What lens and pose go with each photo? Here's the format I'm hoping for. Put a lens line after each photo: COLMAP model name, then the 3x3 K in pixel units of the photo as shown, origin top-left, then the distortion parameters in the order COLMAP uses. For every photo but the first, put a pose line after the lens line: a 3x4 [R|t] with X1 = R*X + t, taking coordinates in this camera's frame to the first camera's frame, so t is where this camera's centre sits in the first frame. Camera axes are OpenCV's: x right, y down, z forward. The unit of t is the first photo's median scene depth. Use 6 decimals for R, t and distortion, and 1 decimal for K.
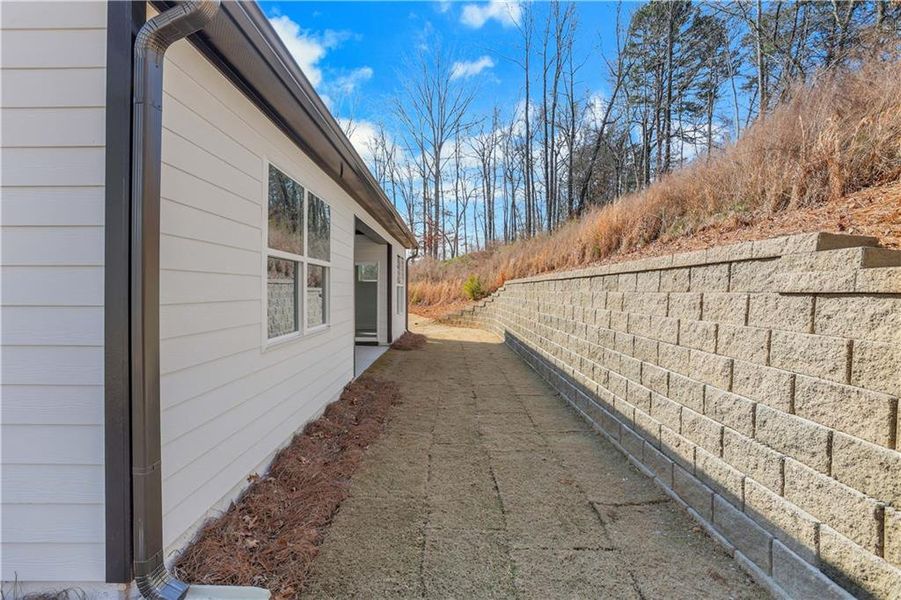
lens RADIAL K [[414.6, 0, 449.0], [0, 414.6, 294.4], [0, 0, 1]] dist [-0.065090, 0.028212]
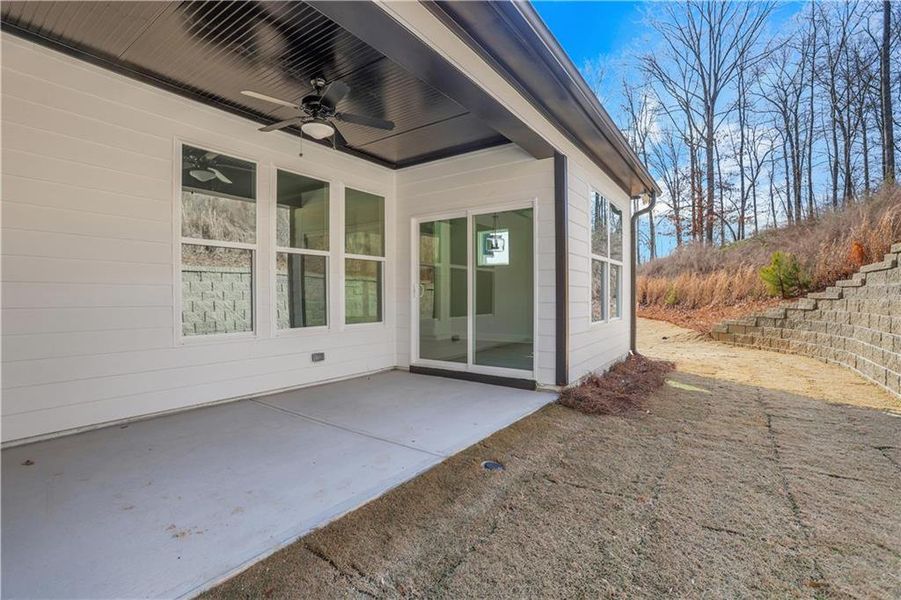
lens RADIAL K [[414.6, 0, 449.0], [0, 414.6, 294.4], [0, 0, 1]] dist [-0.065090, 0.028212]
pose [[0.820101, -0.001658, -0.572217, 0.001506], [-0.004563, 0.999945, -0.009438, 0.008338], [0.572201, 0.010351, 0.820048, 0.181310]]
